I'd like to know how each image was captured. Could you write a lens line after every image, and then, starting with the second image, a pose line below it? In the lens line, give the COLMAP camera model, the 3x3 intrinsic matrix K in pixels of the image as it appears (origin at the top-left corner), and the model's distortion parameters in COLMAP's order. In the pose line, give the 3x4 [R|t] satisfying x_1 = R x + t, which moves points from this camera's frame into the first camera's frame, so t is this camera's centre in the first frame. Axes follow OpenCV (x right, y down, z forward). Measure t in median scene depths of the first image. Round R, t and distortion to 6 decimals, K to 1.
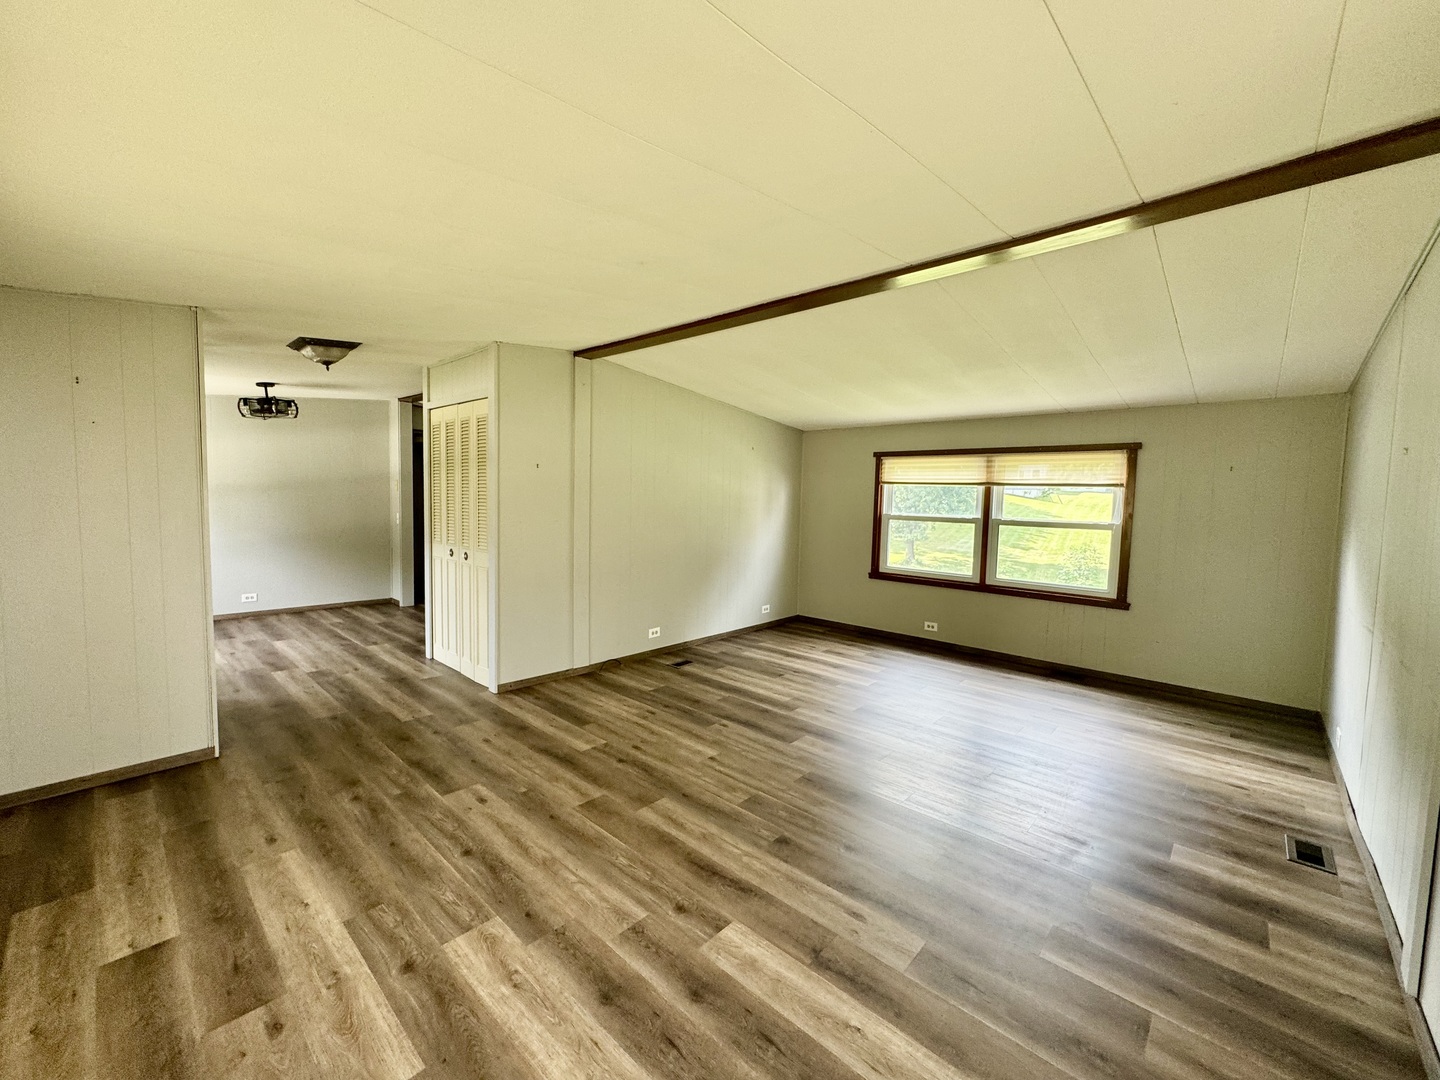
lens RADIAL K [[571.4, 0, 720.0], [0, 571.4, 540.0], [0, 0, 1]] dist [-0.002836, 0.000875]
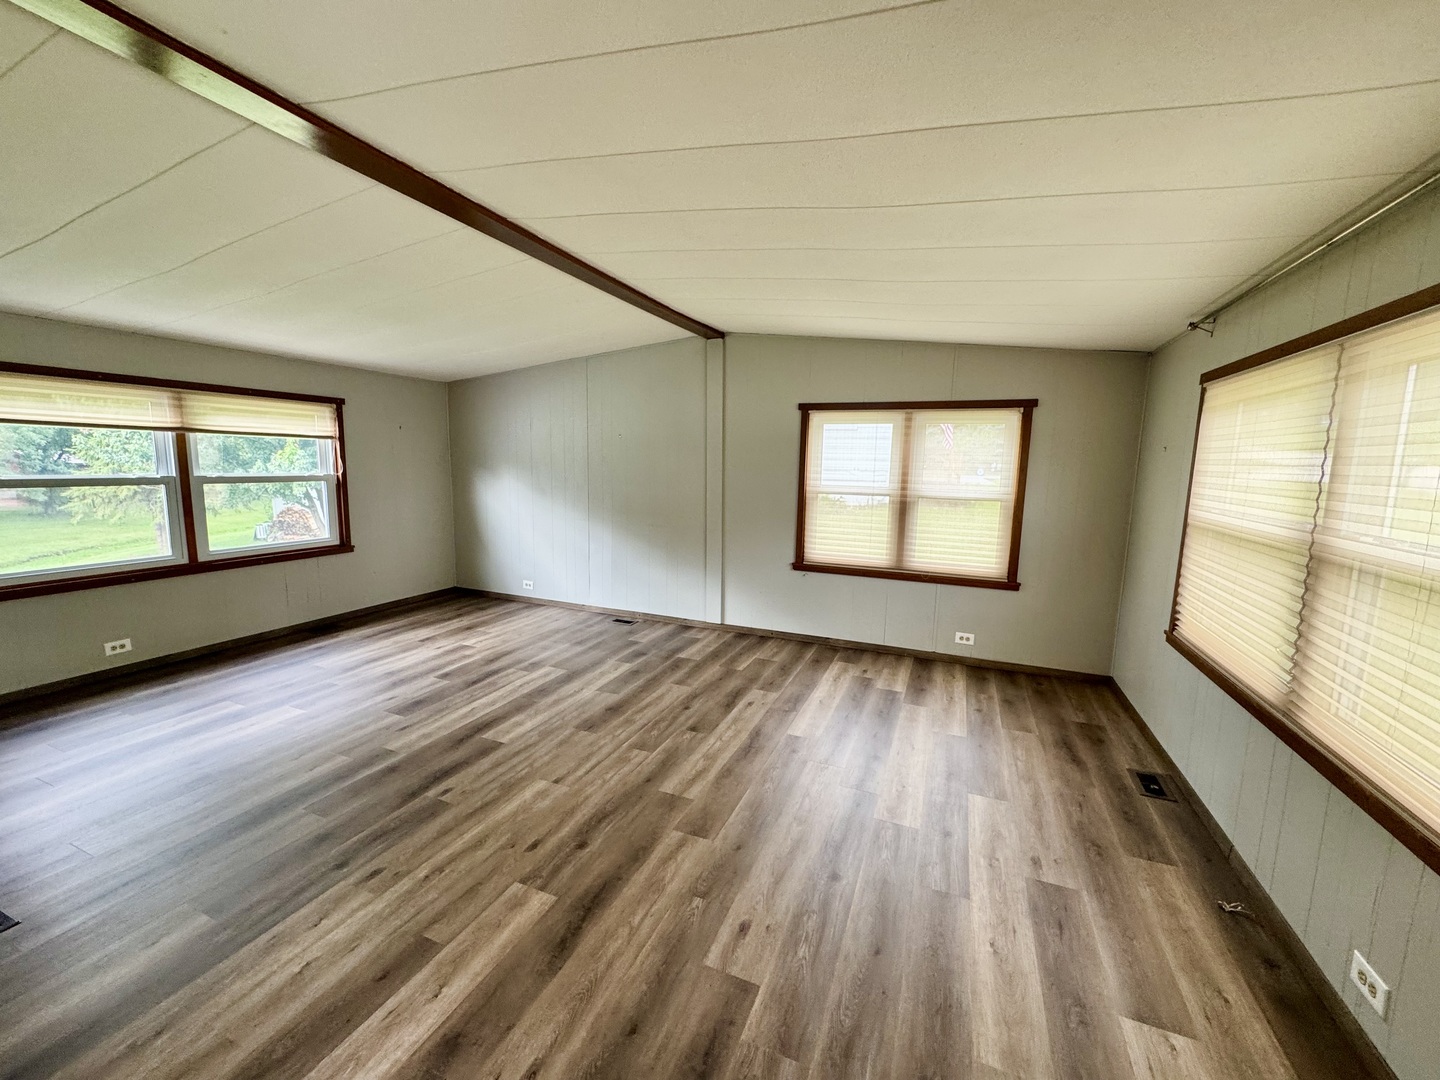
lens RADIAL K [[571.4, 0, 720.0], [0, 571.4, 540.0], [0, 0, 1]] dist [-0.002836, 0.000875]
pose [[-0.331822, -0.160656, 0.929561, -0.793781], [0.043179, 0.981772, 0.185093, -0.106760], [-0.942353, 0.101555, -0.318837, 0.980195]]
